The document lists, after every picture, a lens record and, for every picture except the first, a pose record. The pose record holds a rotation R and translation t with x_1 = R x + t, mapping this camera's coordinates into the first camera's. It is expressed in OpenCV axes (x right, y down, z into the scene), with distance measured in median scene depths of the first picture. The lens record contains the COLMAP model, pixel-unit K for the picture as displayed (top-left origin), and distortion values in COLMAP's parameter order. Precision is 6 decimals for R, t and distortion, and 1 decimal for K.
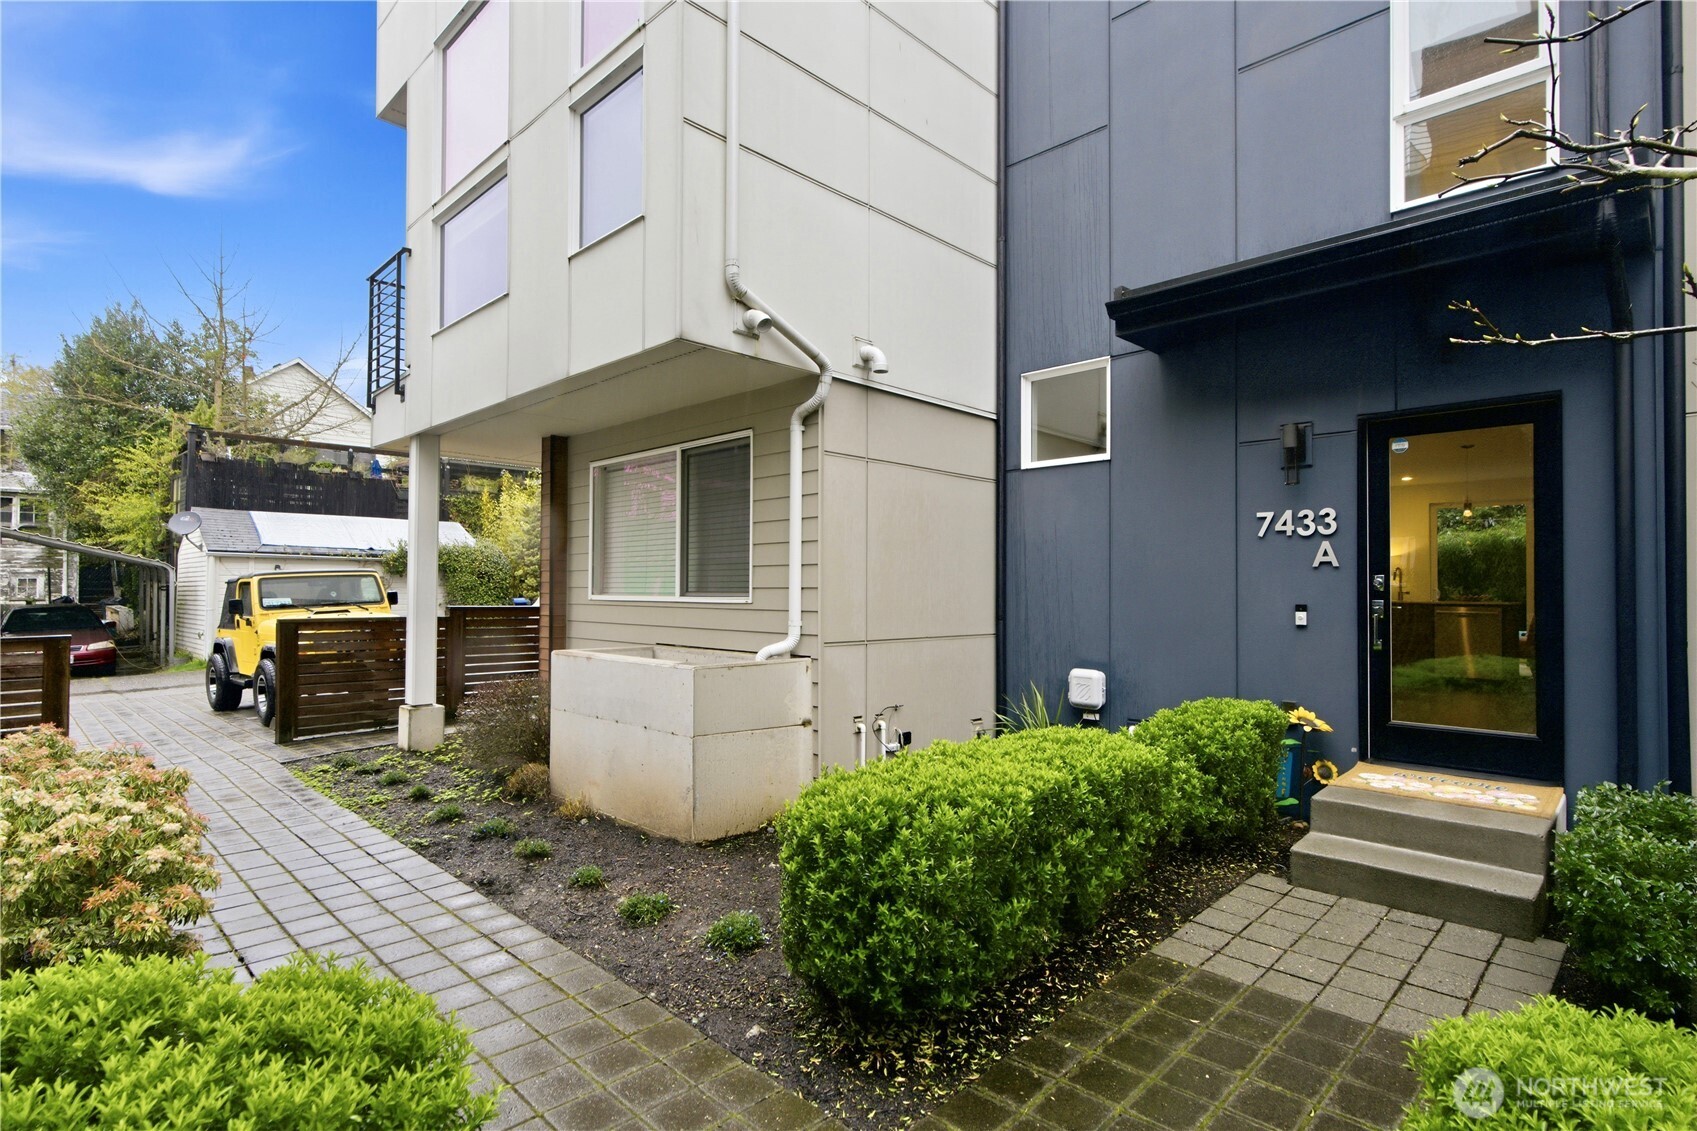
lens RADIAL K [[885.7, 0, 848.5], [0, 885.7, 565.5], [0, 0, 1]] dist [-0.000078, -0.000165]
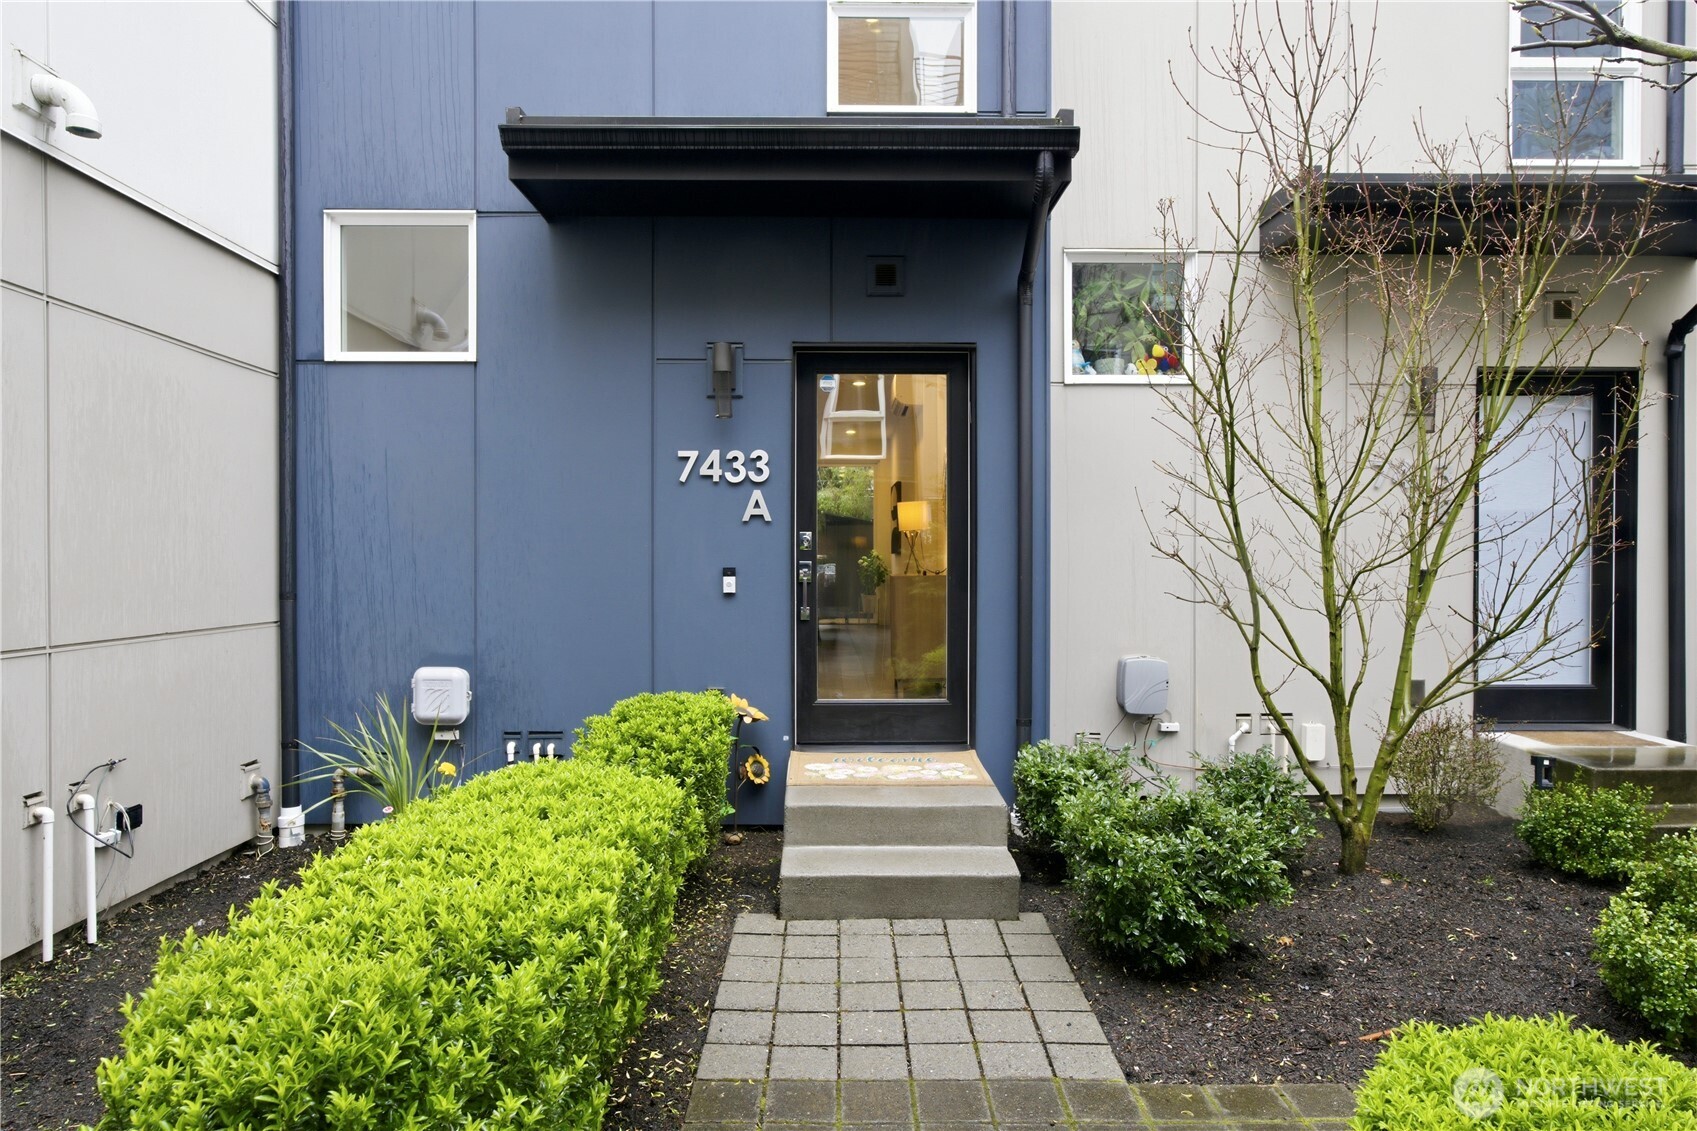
lens RADIAL K [[1043.1, 0, 848.5], [0, 1043.1, 565.5], [0, 0, 1]] dist [-0.033613, 0.029097]
pose [[0.690543, -0.009901, 0.723224, -0.103927], [-0.016142, 0.999446, 0.029095, 0.012877], [-0.723112, -0.031766, 0.690000, 0.263816]]
